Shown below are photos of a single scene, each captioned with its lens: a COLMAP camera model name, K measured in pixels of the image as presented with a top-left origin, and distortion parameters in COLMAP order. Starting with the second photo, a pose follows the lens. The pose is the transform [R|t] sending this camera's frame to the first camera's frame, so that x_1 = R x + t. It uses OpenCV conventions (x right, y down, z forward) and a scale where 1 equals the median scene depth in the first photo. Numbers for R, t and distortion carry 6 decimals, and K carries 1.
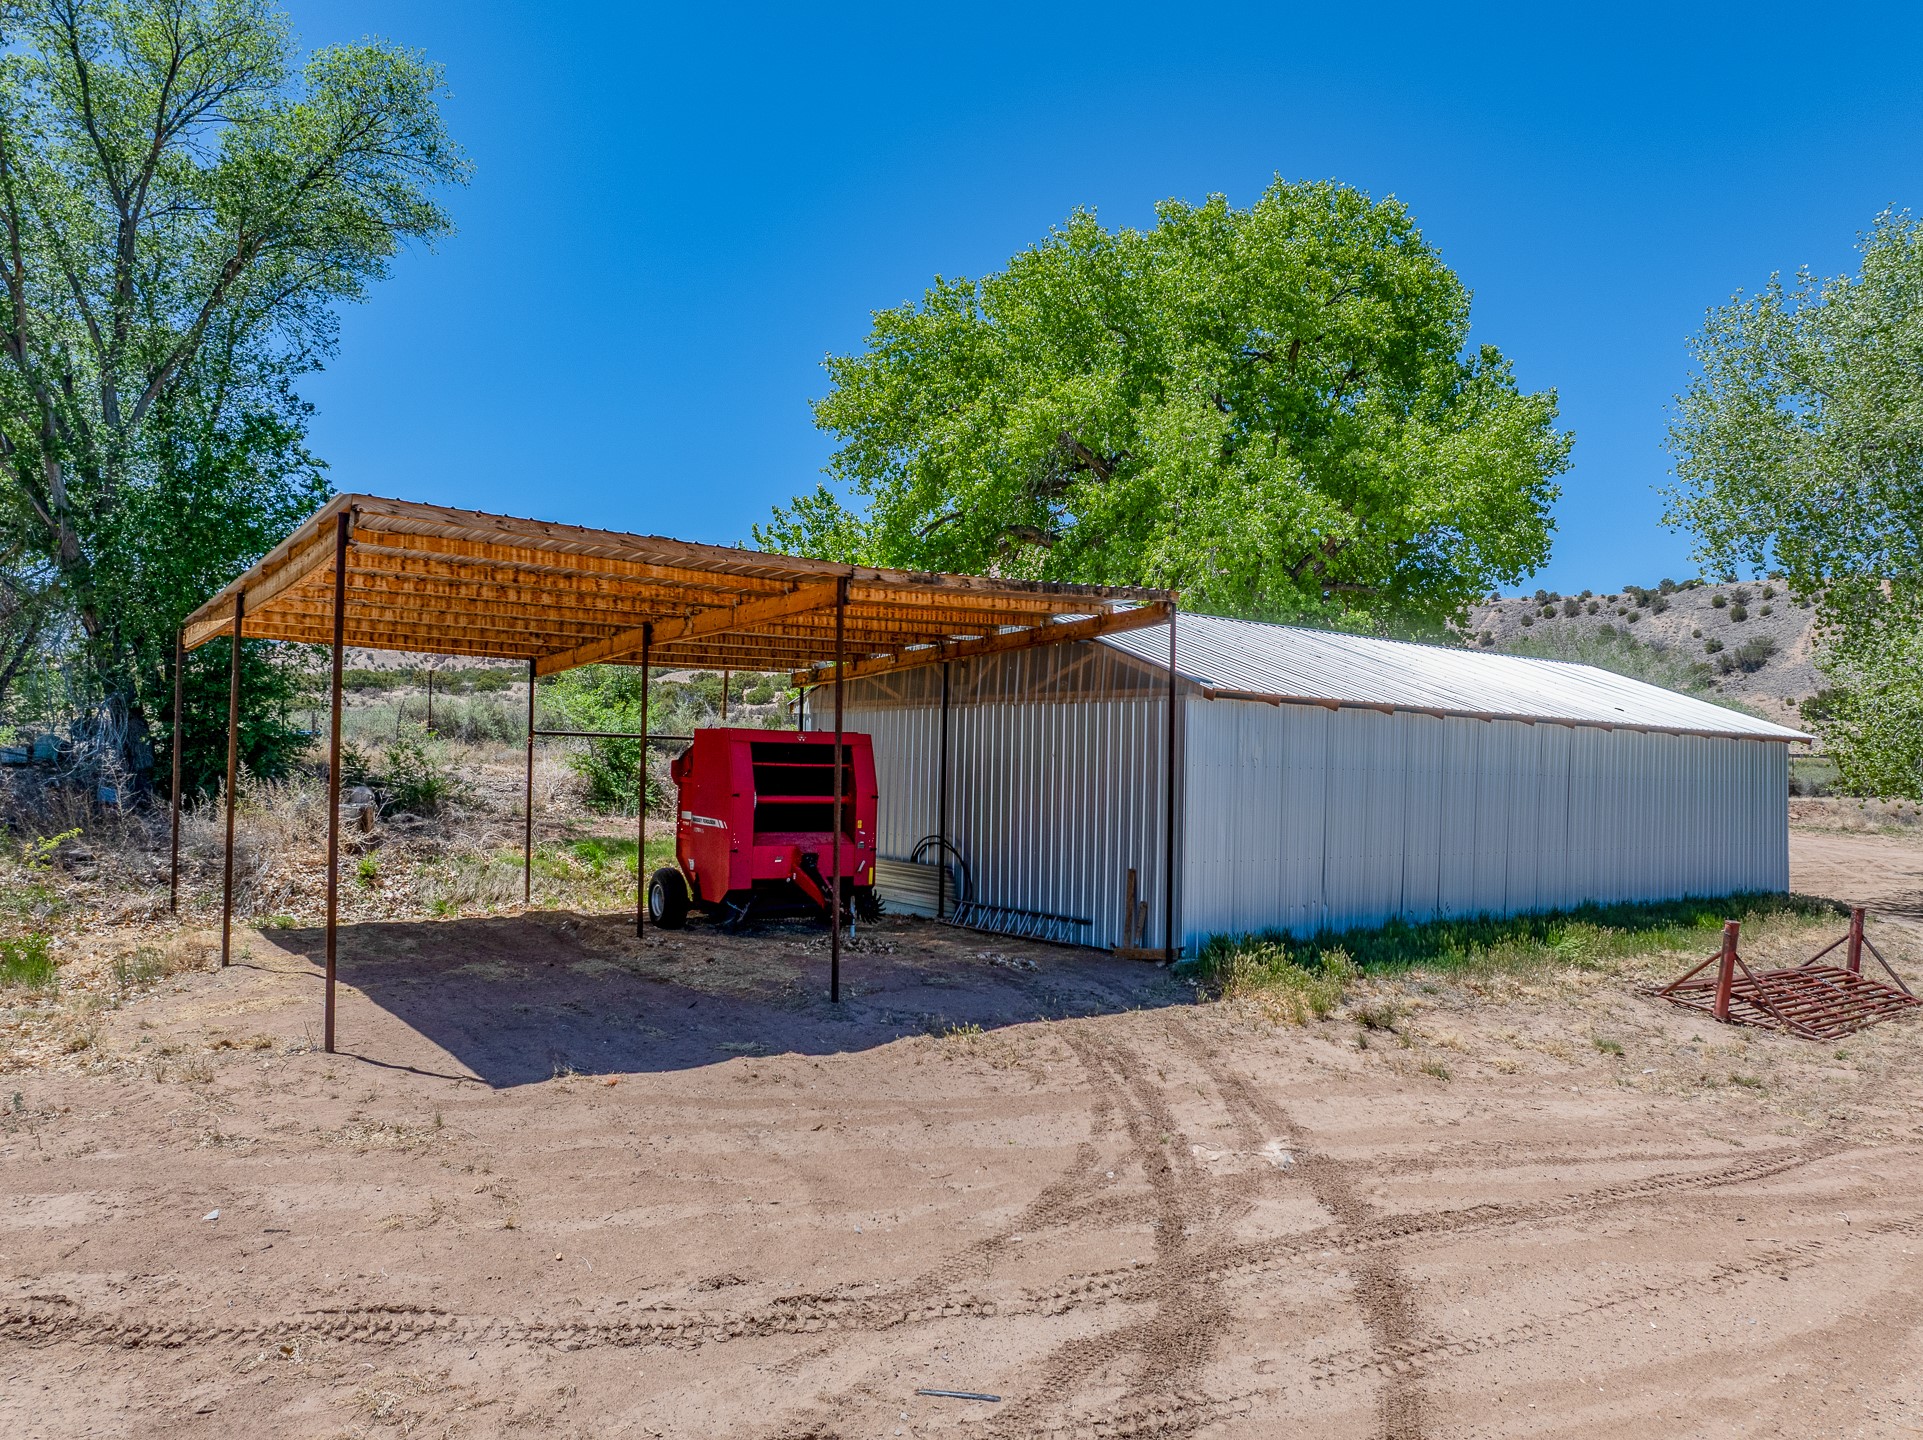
lens RADIAL K [[1373.8, 0, 962.4], [0, 1373.8, 721.8], [0, 0, 1]] dist [-0.037289, 0.001287]
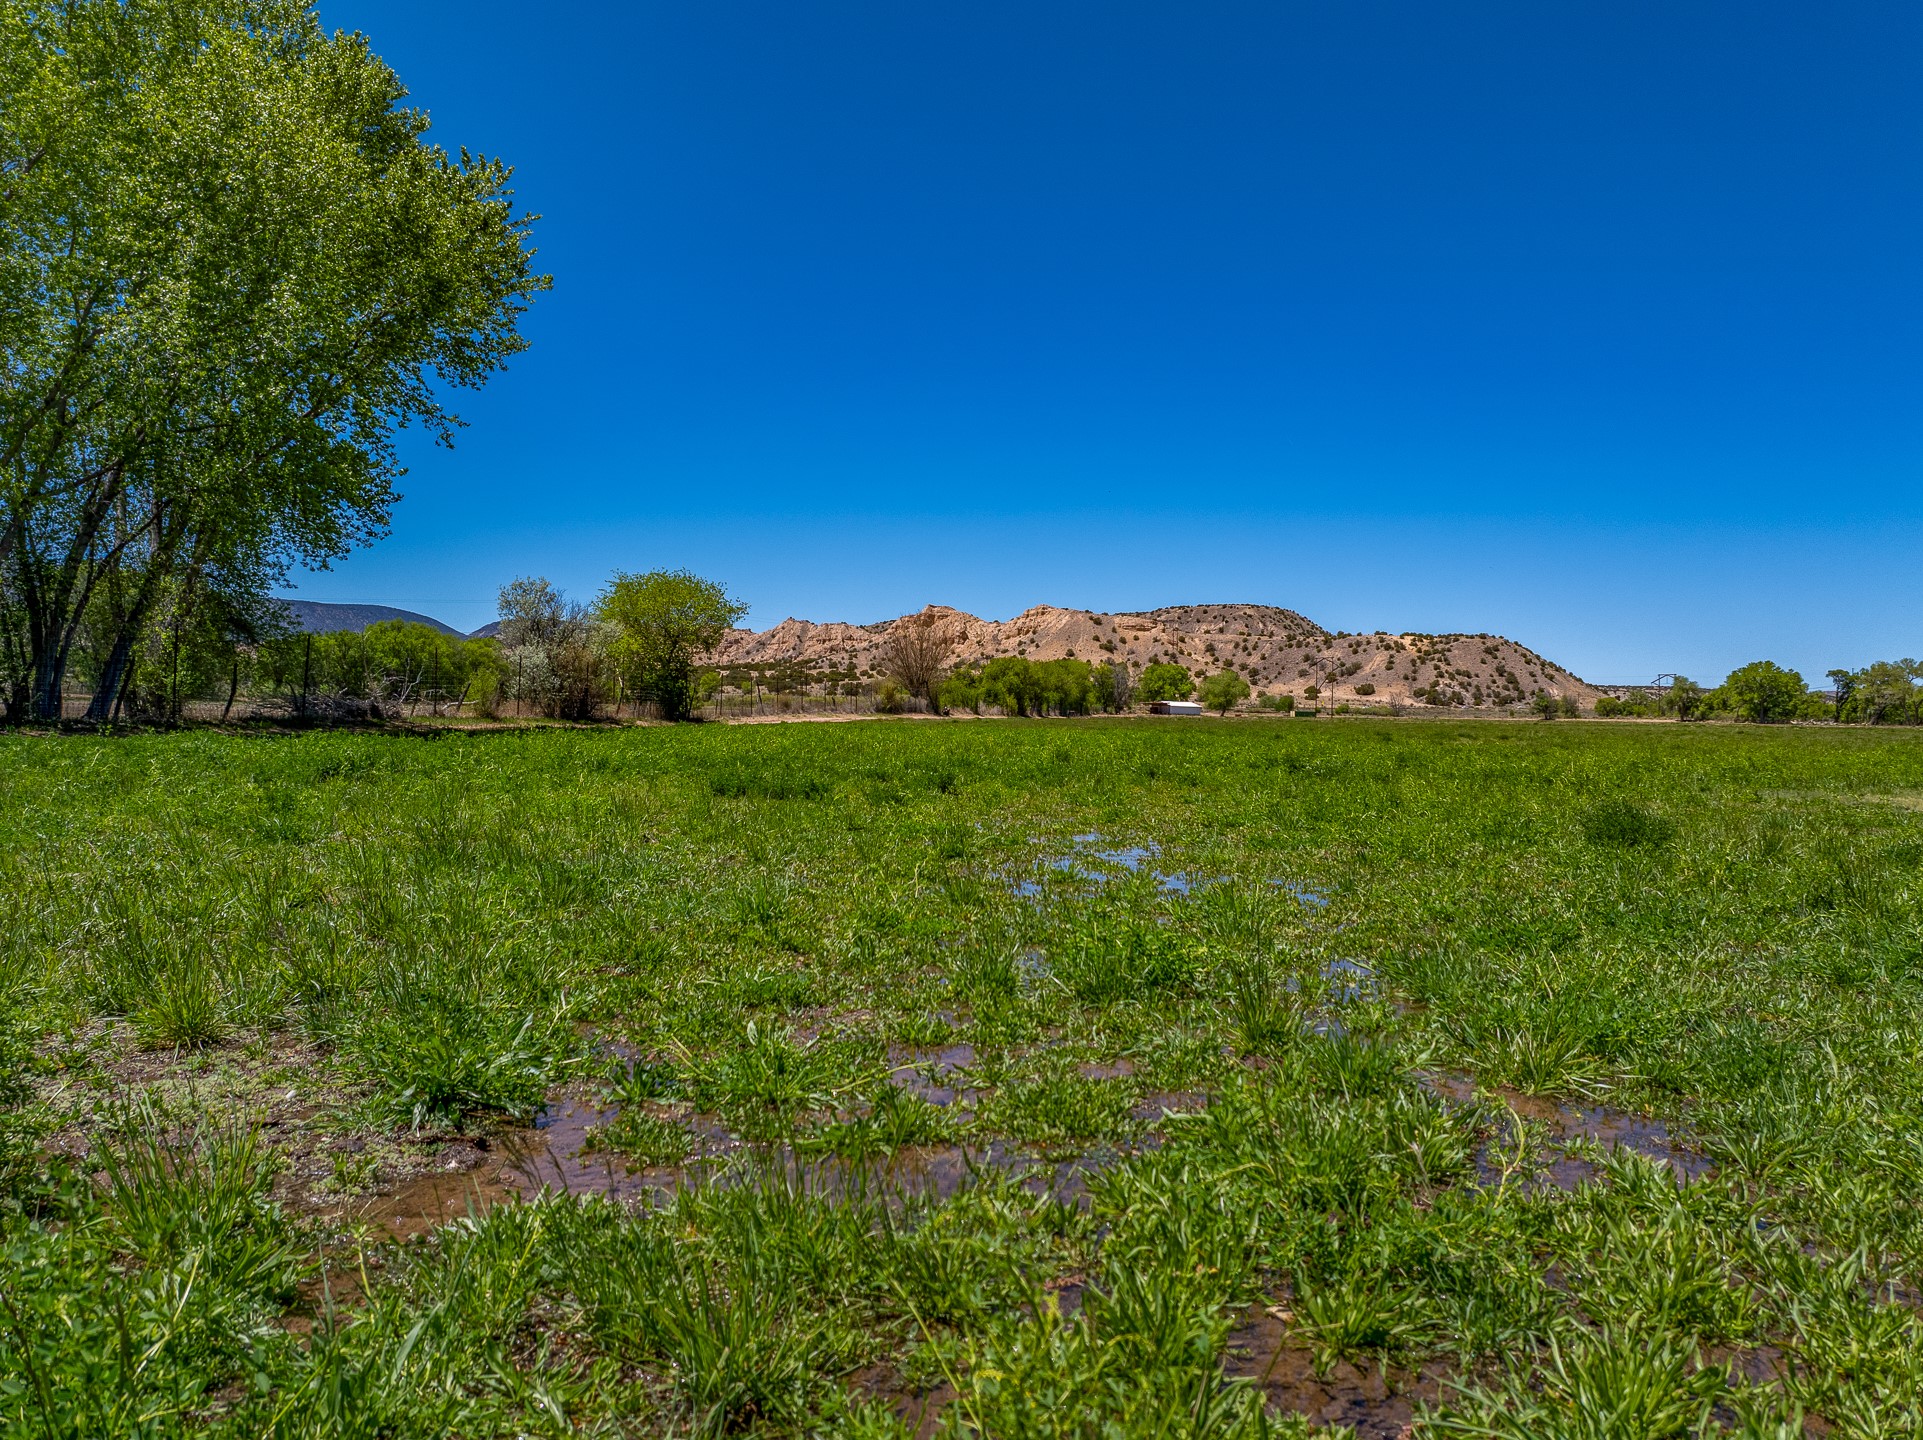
lens RADIAL K [[1373.8, 0, 965.1], [0, 1373.8, 717.4], [0, 0, 1]] dist [-0.037289, 0.001287]
pose [[0.997062, -0.012533, 0.075573, -0.356084], [0.010291, 0.999497, 0.029988, -0.042126], [-0.075911, -0.029122, 0.996689, -1.546280]]
